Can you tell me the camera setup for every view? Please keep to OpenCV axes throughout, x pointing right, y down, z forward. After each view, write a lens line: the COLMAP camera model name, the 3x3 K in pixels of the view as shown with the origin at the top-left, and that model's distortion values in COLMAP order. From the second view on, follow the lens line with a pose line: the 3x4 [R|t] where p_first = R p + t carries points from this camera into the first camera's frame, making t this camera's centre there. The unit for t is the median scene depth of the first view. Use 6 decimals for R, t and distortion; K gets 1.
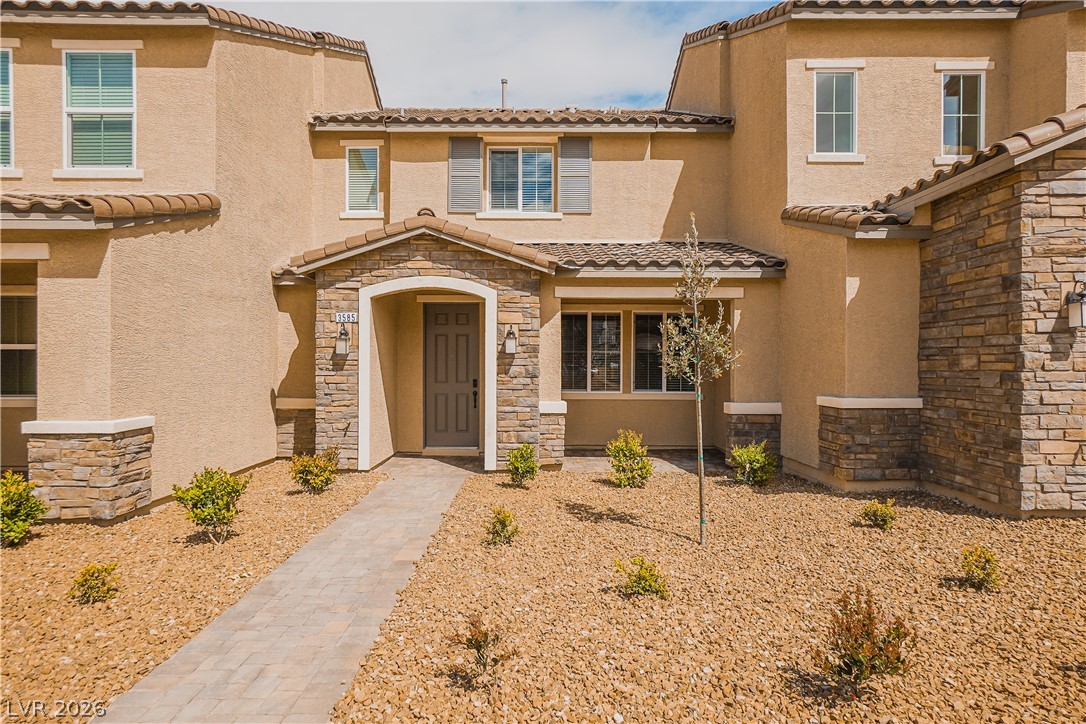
lens RADIAL K [[658.7, 0, 545.0], [0, 658.7, 363.5], [0, 0, 1]] dist [-0.008274, 0.013197]
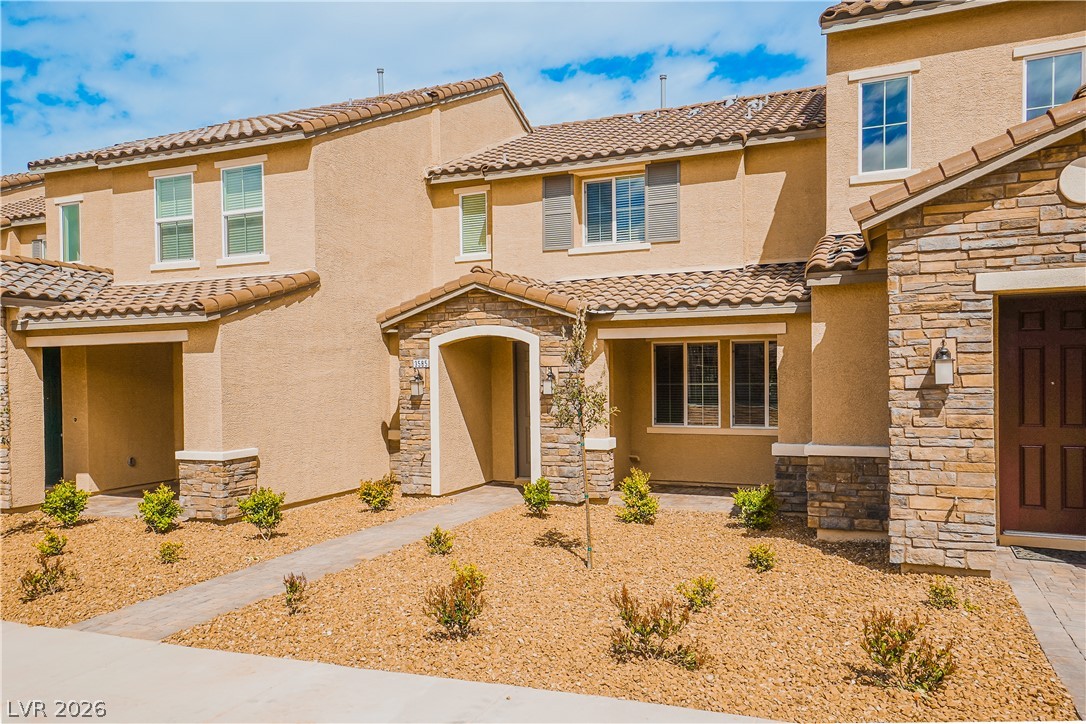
lens RADIAL K [[832.3, 0, 528.1], [0, 832.3, 378.0], [0, 0, 1]] dist [0.040230, 0.009030]
pose [[0.911935, -0.011357, -0.410178, 0.511200], [0.015806, 0.999847, 0.007457, -0.056443], [0.410031, -0.013283, 0.911975, -0.284513]]
